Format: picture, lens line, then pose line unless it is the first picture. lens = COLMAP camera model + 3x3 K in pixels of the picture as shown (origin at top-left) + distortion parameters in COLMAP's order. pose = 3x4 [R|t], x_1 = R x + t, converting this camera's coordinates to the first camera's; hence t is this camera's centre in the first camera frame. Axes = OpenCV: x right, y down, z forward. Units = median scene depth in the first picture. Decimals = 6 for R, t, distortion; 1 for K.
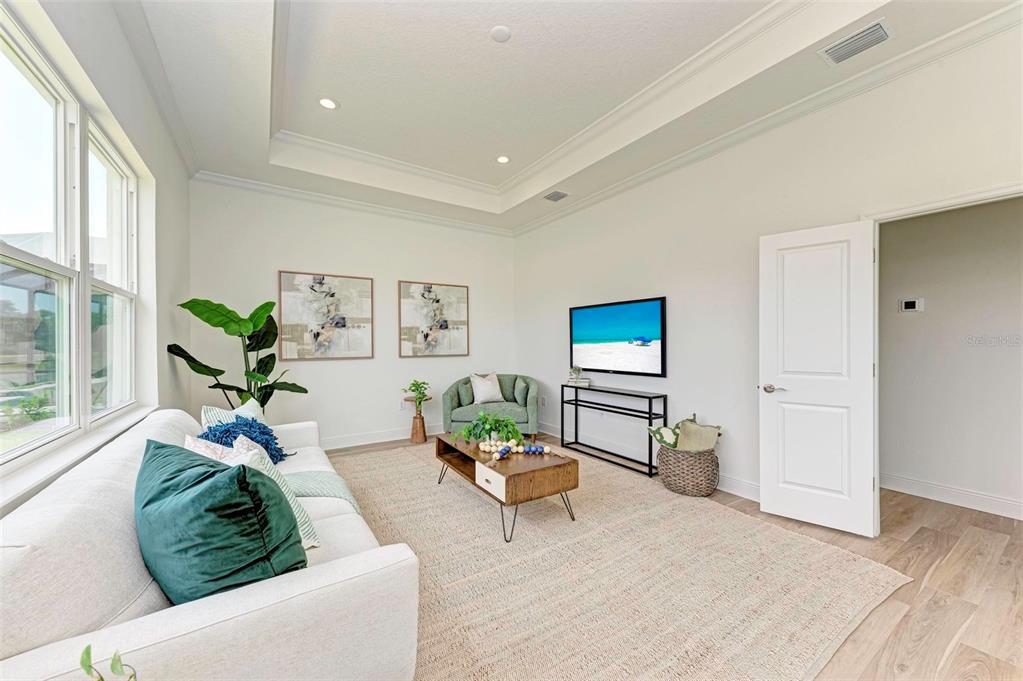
lens RADIAL K [[329.4, 0, 510.8], [0, 329.4, 343.8], [0, 0, 1]] dist [0.000625, 0.000023]
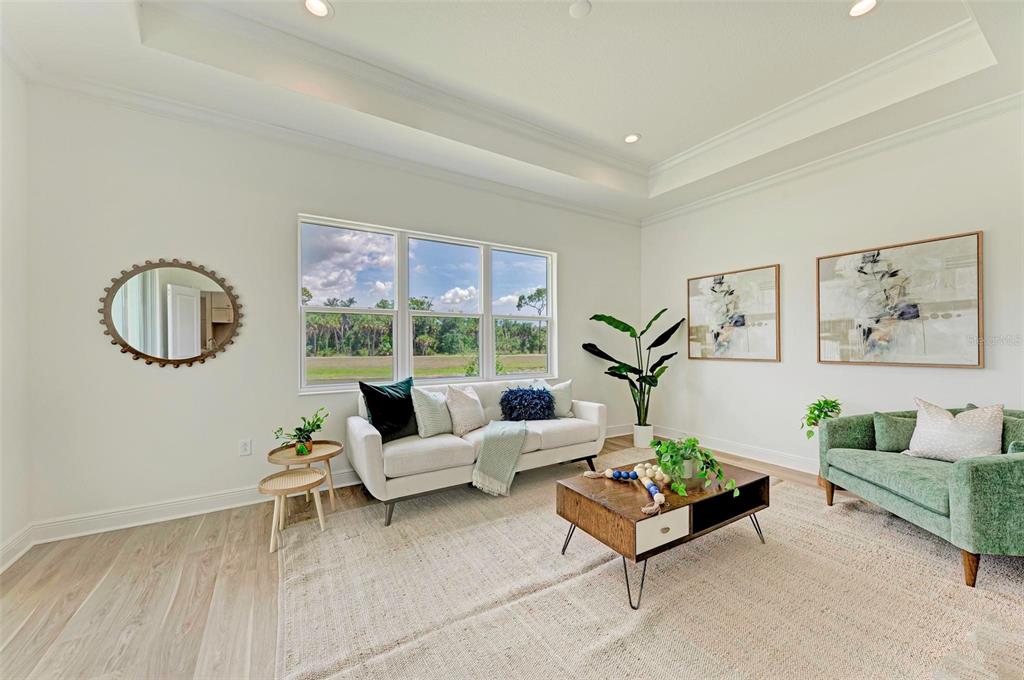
lens RADIAL K [[422.9, 0, 517.4], [0, 422.9, 341.6], [0, 0, 1]] dist [0.000482, 0.000005]
pose [[-0.011373, -0.001317, -0.999934, 0.676120], [-0.000431, 0.999999, -0.001312, -0.004439], [0.999935, 0.000416, -0.011374, 0.382729]]
